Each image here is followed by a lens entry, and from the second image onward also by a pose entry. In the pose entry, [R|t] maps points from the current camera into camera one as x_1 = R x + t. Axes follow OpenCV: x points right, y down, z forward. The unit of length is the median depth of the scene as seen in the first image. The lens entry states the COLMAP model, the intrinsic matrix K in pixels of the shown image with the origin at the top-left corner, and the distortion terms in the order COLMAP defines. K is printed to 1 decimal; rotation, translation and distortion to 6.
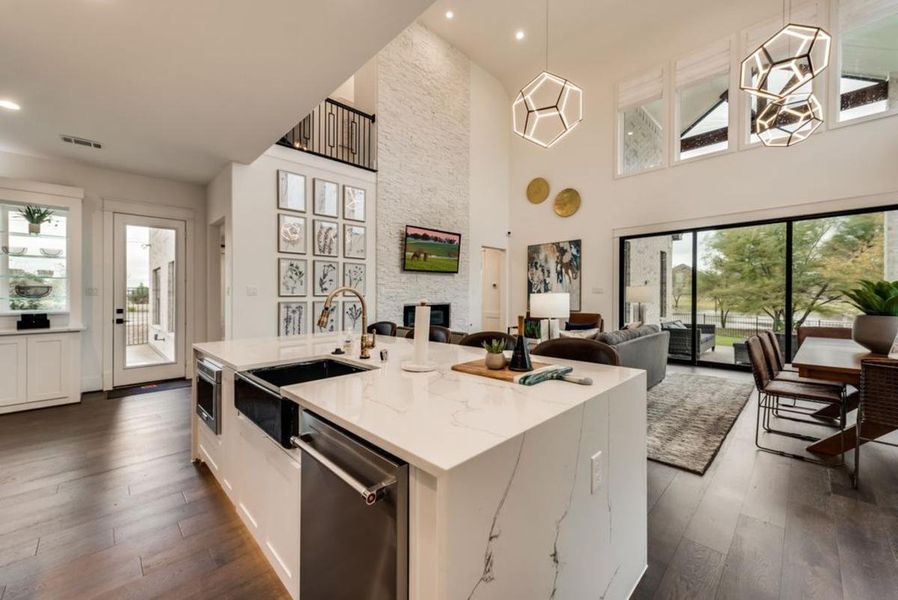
lens RADIAL K [[349.7, 0, 449.5], [0, 349.7, 298.7], [0, 0, 1]] dist [0.003591, 0.000057]
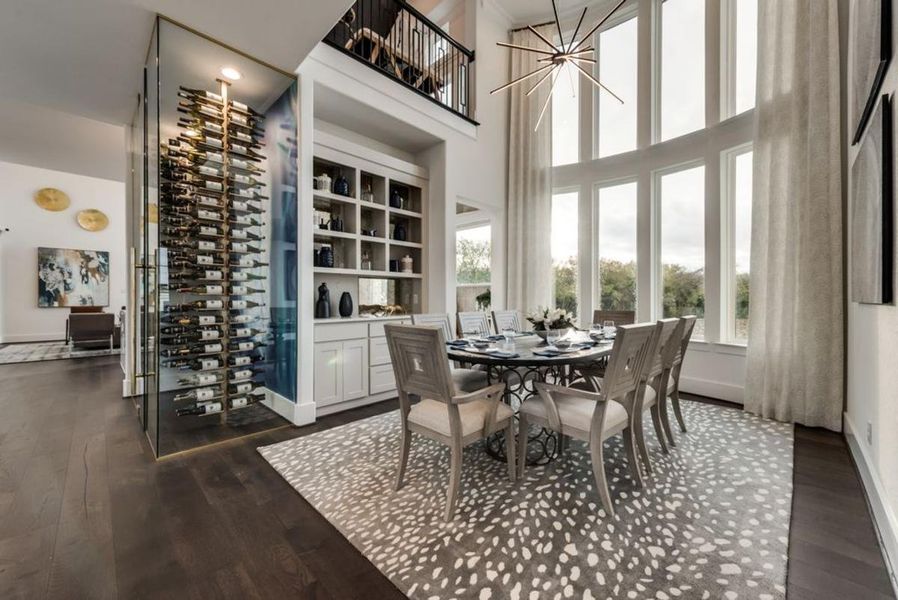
lens RADIAL K [[349.7, 0, 450.0], [0, 349.7, 296.5], [0, 0, 1]] dist [0.003591, 0.000057]
pose [[-0.003546, 0.001876, 0.999992, -0.899788], [0.003833, 0.999991, -0.001862, 0.006994], [-0.999986, 0.003826, -0.003554, -0.272463]]
